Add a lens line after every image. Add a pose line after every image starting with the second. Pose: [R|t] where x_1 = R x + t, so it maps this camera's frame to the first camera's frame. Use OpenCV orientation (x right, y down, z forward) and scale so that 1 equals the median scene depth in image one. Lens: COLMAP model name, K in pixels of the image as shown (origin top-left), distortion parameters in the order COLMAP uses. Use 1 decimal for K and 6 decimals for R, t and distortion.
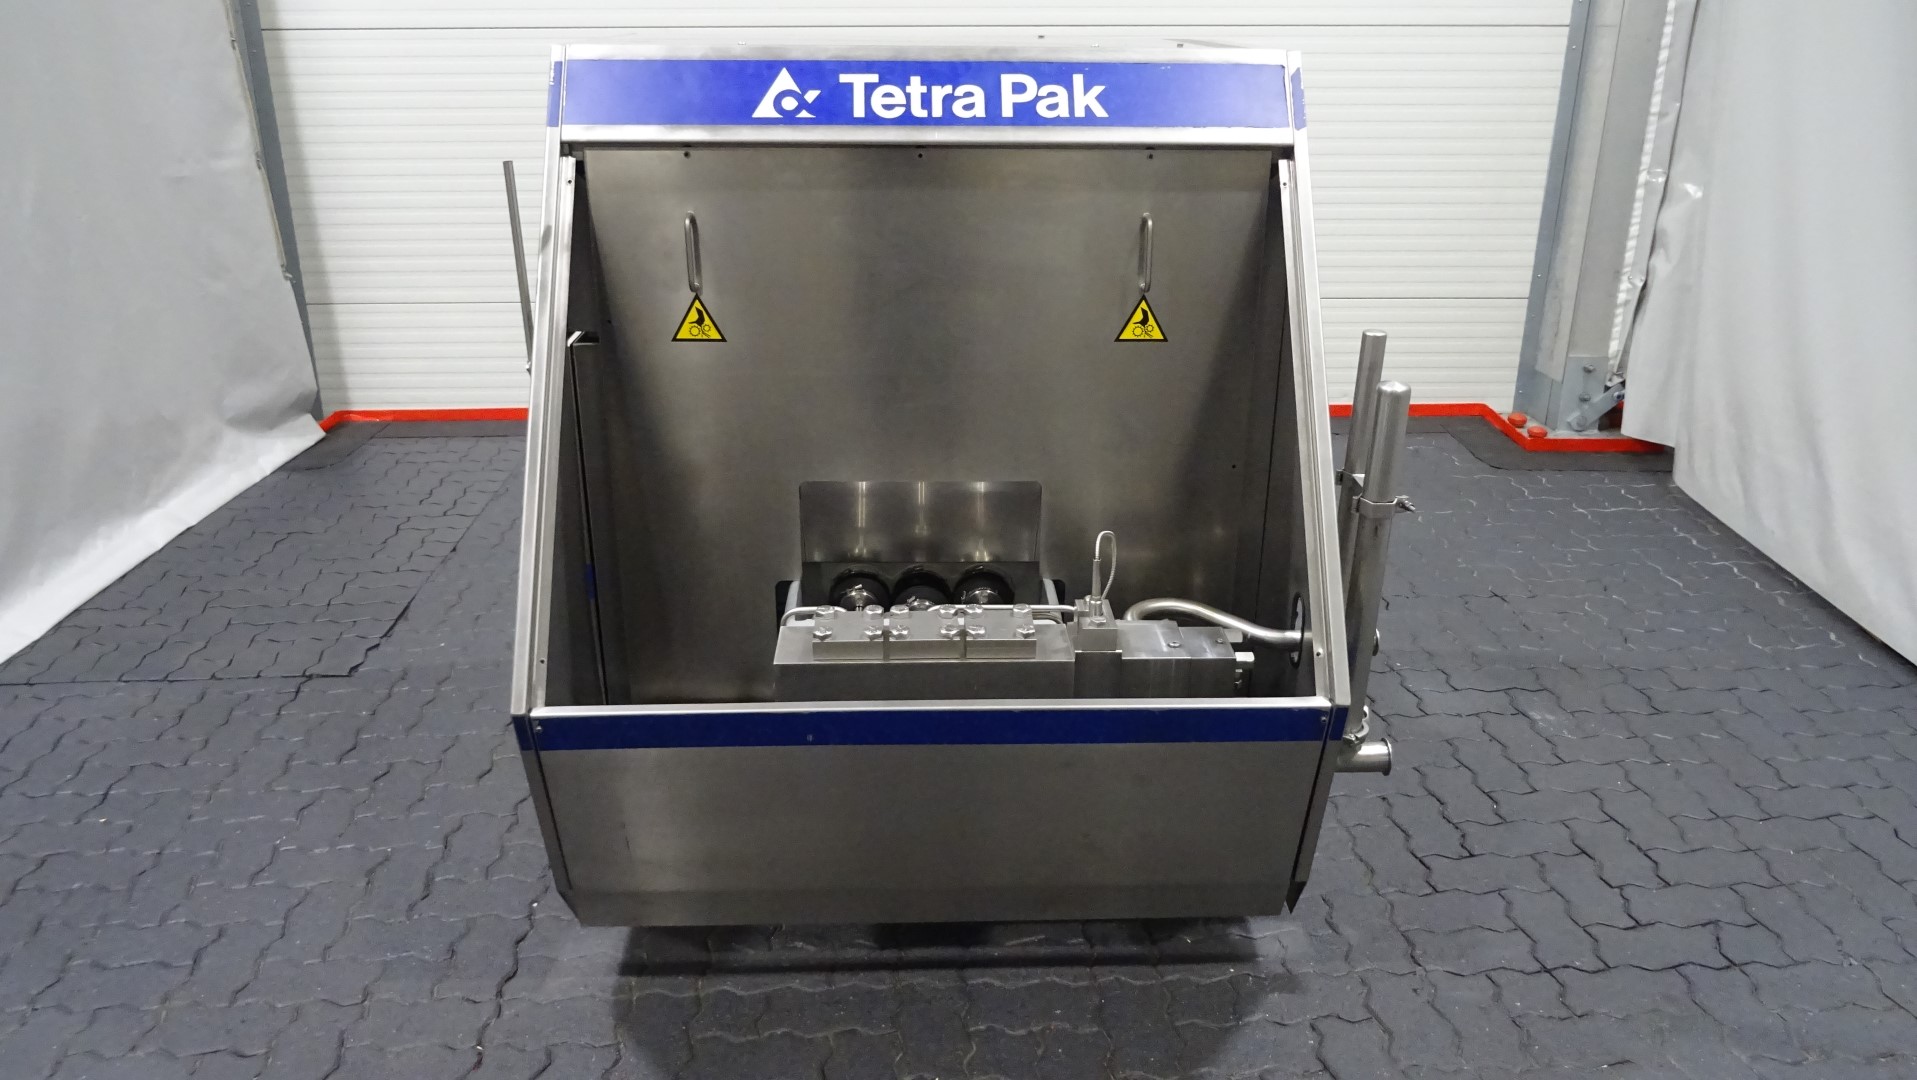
lens RADIAL K [[1383.1, 0, 958.5], [0, 1383.1, 540.0], [0, 0, 1]] dist [-0.002746, 0.000833]
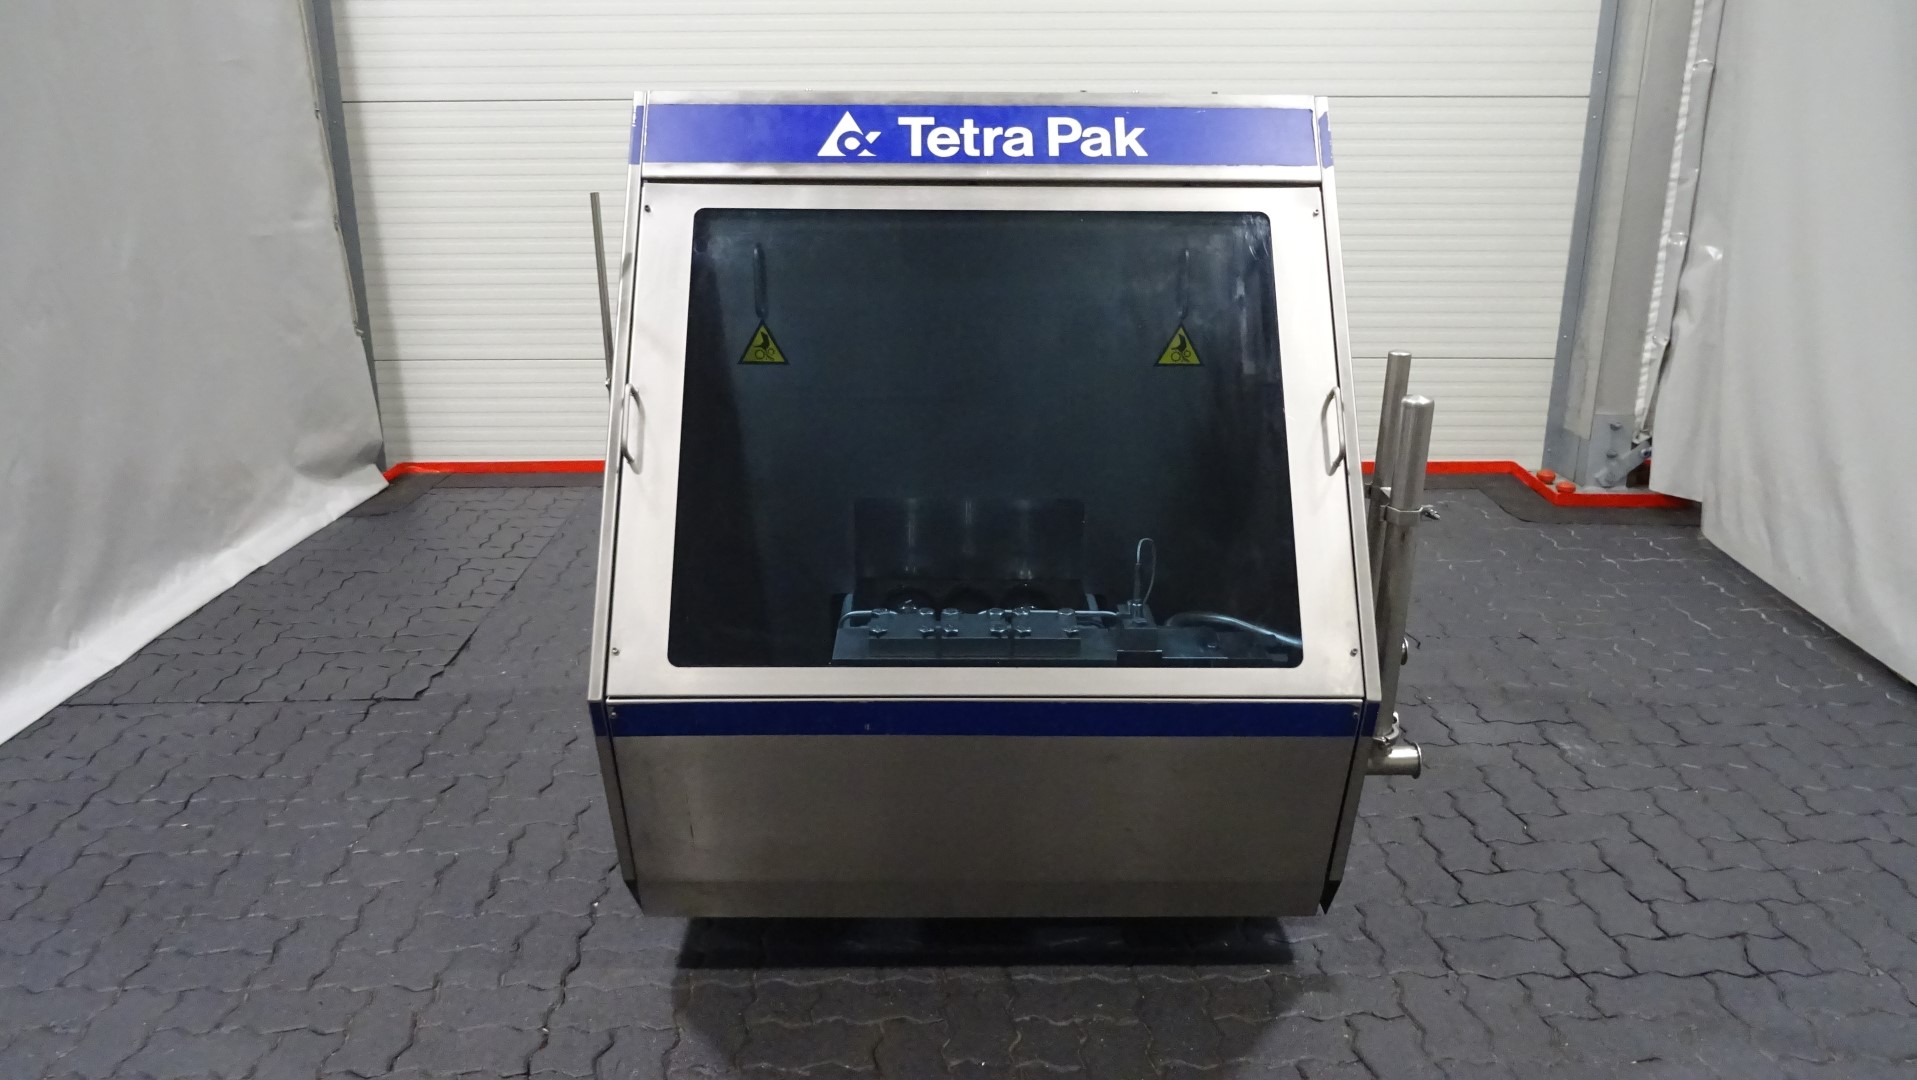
lens RADIAL K [[1383.1, 0, 958.5], [0, 1383.1, 540.0], [0, 0, 1]] dist [-0.002746, 0.000833]
pose [[0.999713, 0.005995, -0.023202, -0.010968], [-0.007387, 0.998148, -0.060384, 0.052713], [0.022797, 0.060538, 0.997906, -0.052482]]
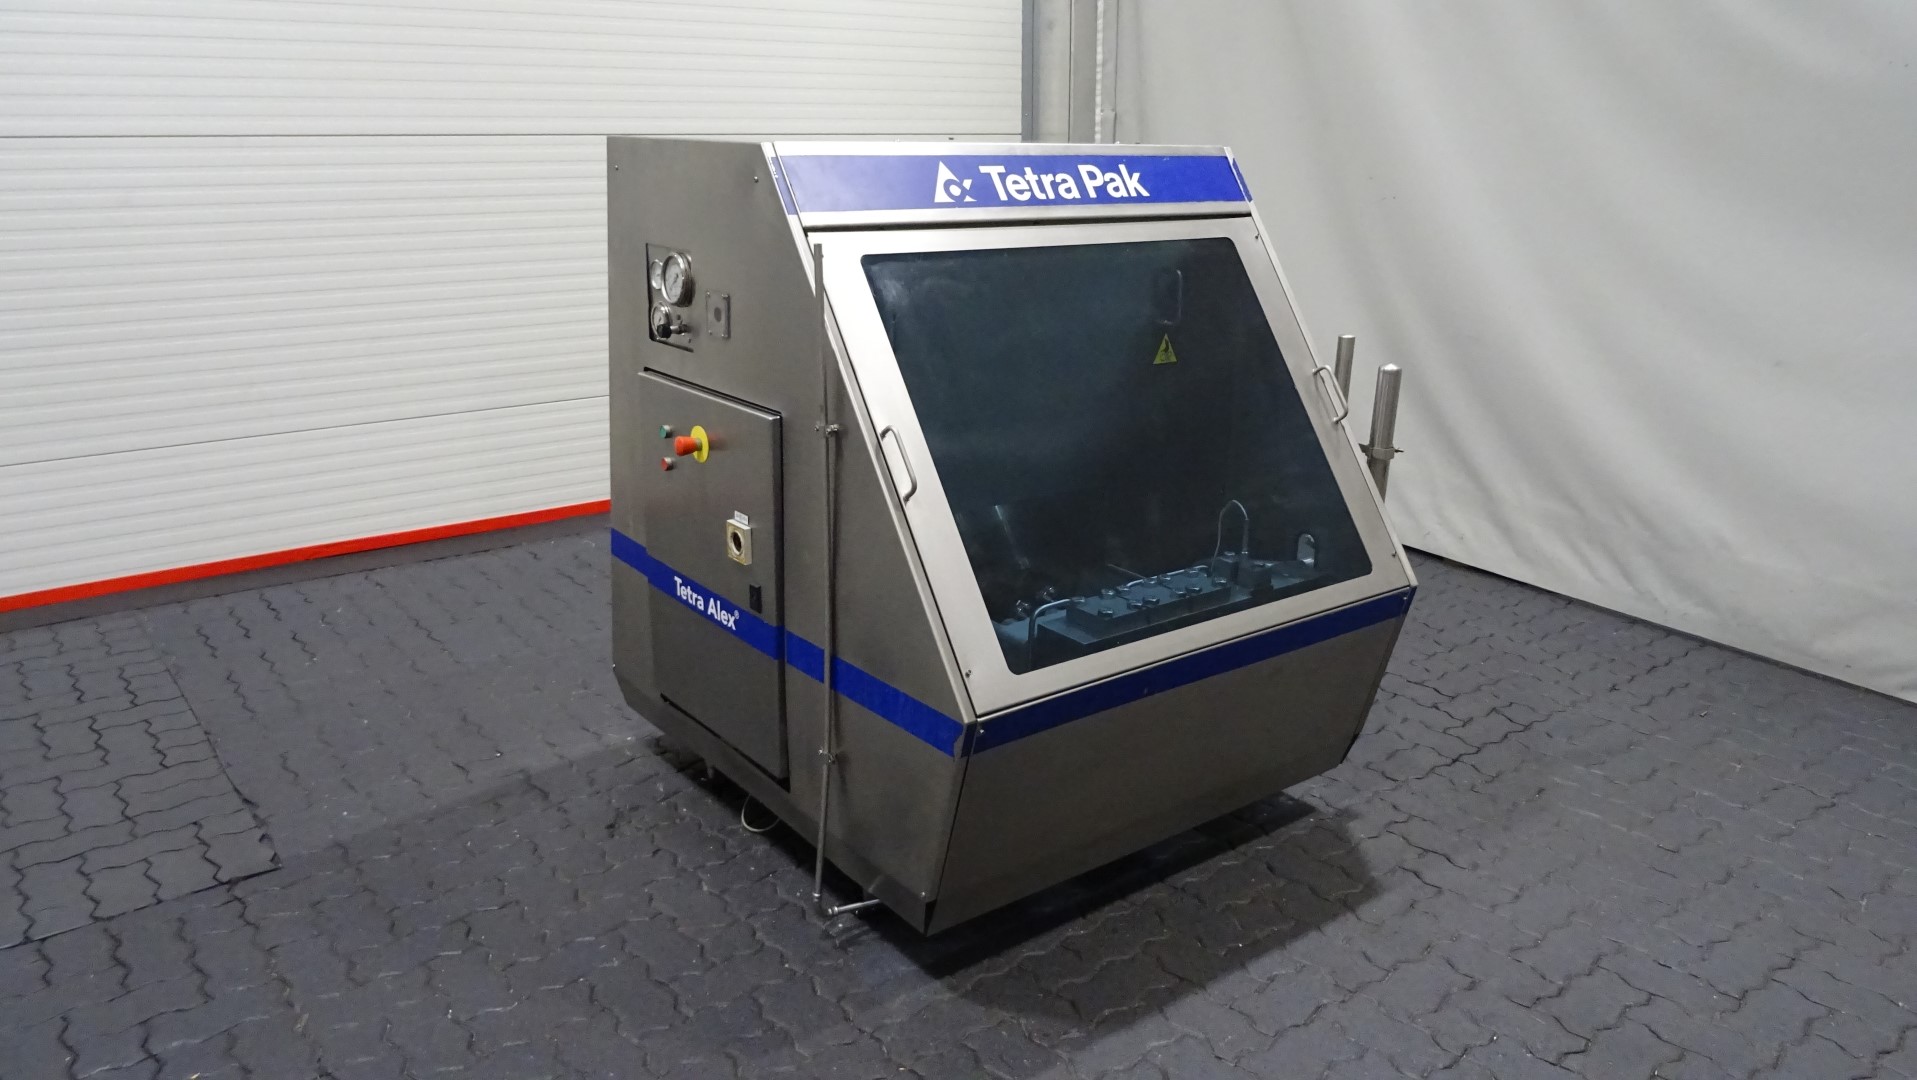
lens RADIAL K [[1407.1, 0, 958.5], [0, 1407.1, 540.0], [0, 0, 1]] dist [-0.022109, -0.000628]
pose [[0.808990, -0.161391, 0.565233, -0.772007], [0.204798, 0.978709, -0.013668, -0.003766], [-0.550992, 0.126816, 0.824818, 0.035132]]
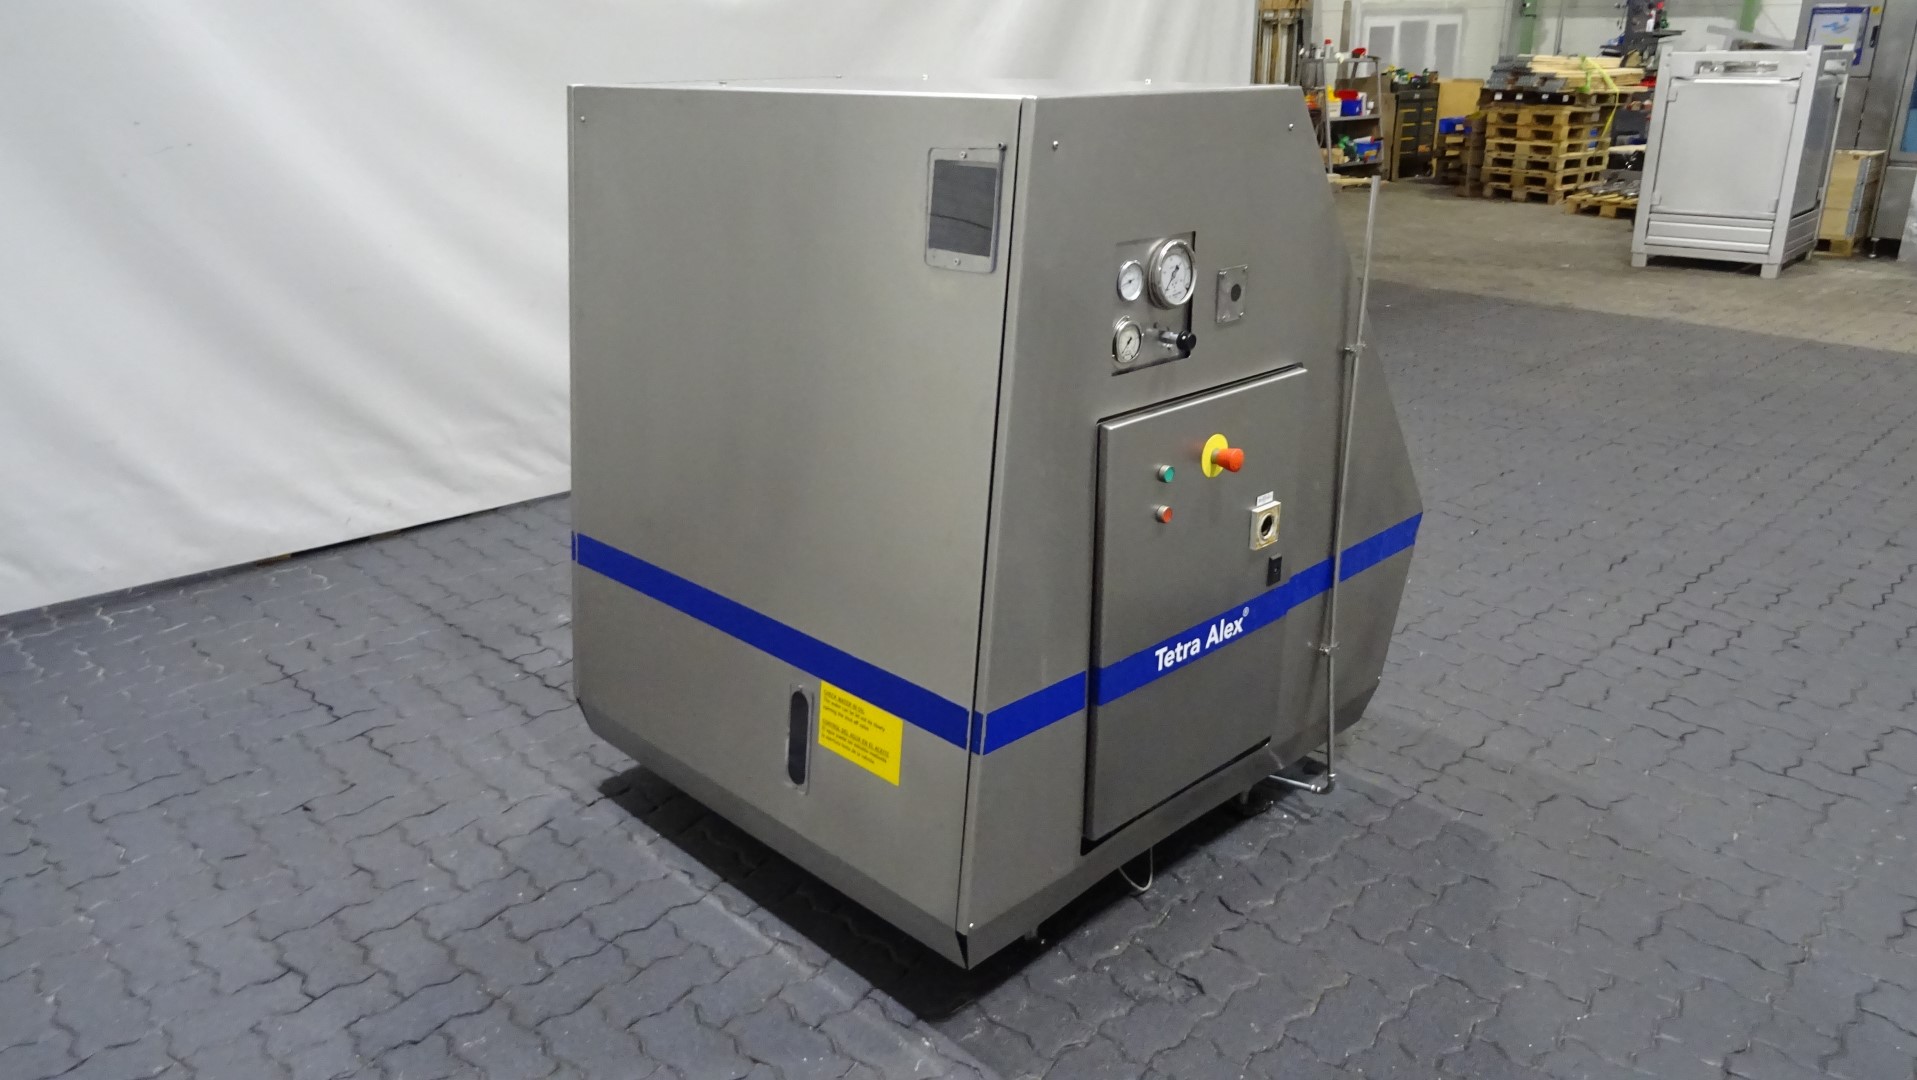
lens RADIAL K [[1383.1, 0, 958.5], [0, 1383.1, 540.0], [0, 0, 1]] dist [-0.002746, 0.000833]
pose [[-0.678029, -0.252411, 0.690337, -0.831870], [0.272674, 0.785799, 0.555129, -0.685252], [-0.682587, 0.564631, -0.463969, 1.725732]]
